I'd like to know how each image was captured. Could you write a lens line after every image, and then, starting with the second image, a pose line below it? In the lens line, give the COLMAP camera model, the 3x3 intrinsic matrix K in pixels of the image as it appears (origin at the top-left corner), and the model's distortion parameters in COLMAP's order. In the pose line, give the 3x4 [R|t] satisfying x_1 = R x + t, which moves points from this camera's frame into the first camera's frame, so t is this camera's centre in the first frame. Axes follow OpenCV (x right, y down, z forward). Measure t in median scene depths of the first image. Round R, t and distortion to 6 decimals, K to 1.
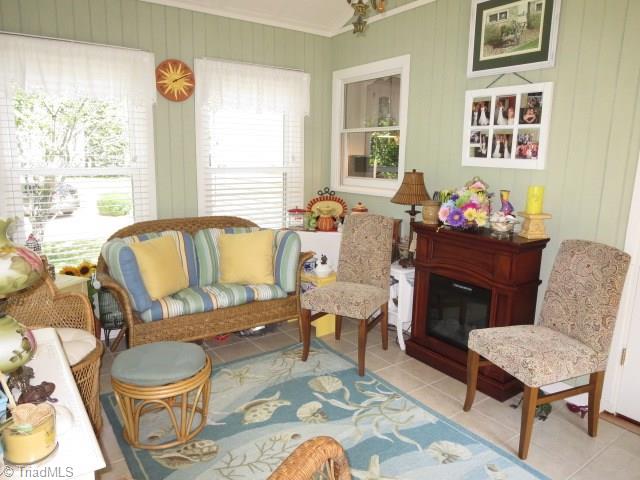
lens RADIAL K [[448.9, 0, 316.8], [0, 448.9, 242.5], [0, 0, 1]] dist [-0.027901, 0.006152]
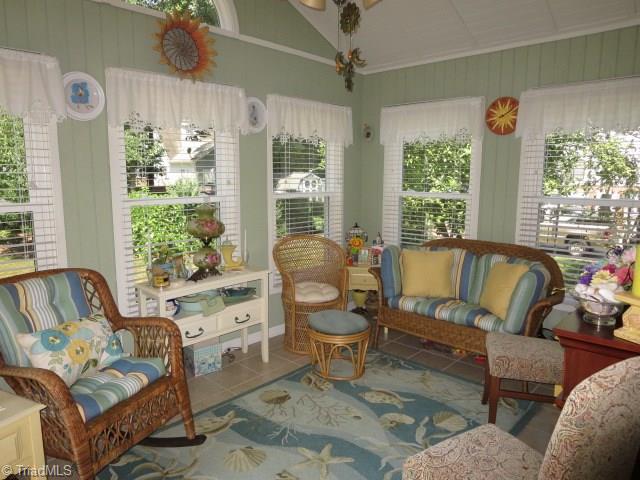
lens RADIAL K [[448.9, 0, 316.8], [0, 448.9, 242.5], [0, 0, 1]] dist [-0.027901, 0.006152]
pose [[0.203228, 0.129024, -0.970593, 0.873919], [-0.192562, 0.977187, 0.089581, -0.090626], [0.960010, 0.168694, 0.223437, 0.472379]]
